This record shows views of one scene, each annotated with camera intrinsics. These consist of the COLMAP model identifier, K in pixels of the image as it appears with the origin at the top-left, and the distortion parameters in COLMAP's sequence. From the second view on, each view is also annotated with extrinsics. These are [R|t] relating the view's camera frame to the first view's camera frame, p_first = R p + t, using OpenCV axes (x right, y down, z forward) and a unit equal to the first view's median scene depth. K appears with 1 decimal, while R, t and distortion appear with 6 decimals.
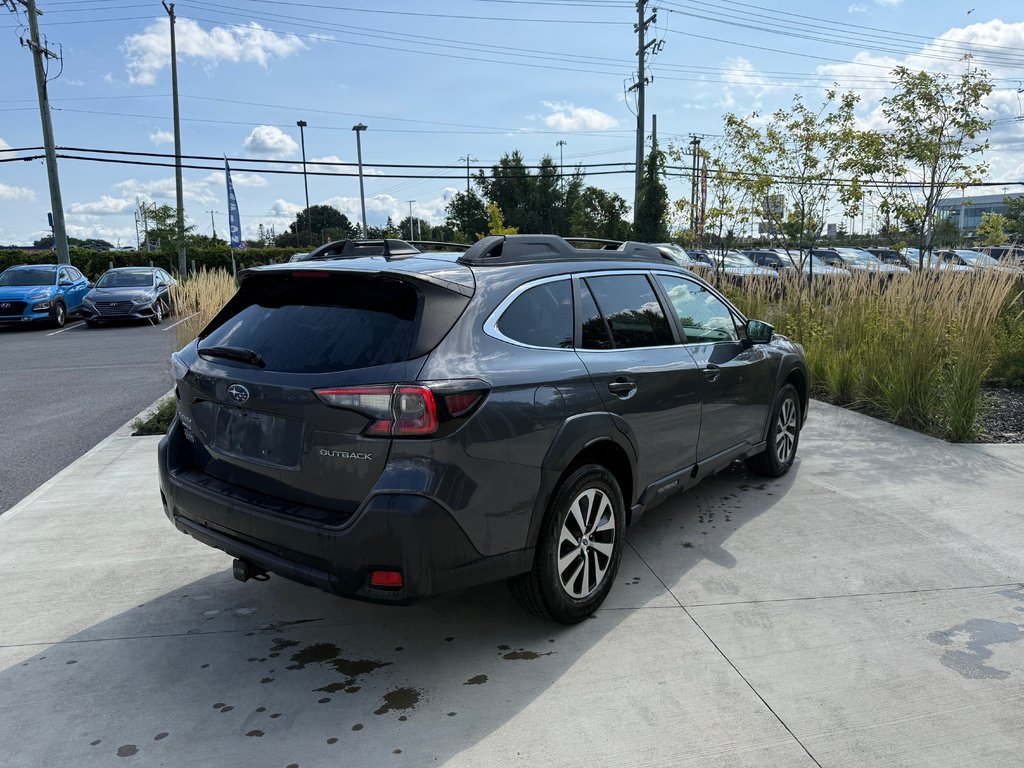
lens RADIAL K [[732.6, 0, 512.0], [0, 732.6, 384.0], [0, 0, 1]] dist [0.034555, -0.004655]
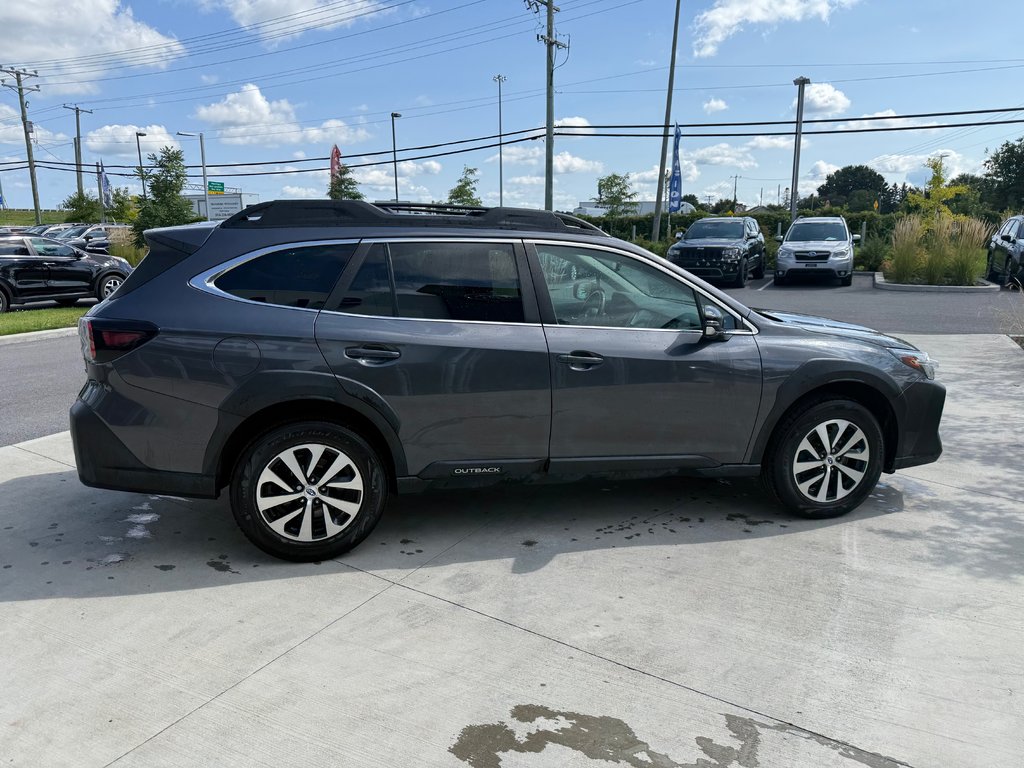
lens RADIAL K [[722.6, 0, 510.2], [0, 722.6, 389.1], [0, 0, 1]] dist [-0.005200, 0.029017]
pose [[0.764090, 0.158810, -0.625256, 0.543346], [-0.122099, 0.987308, 0.101558, -0.042513], [0.633449, -0.001256, 0.773783, 0.211775]]
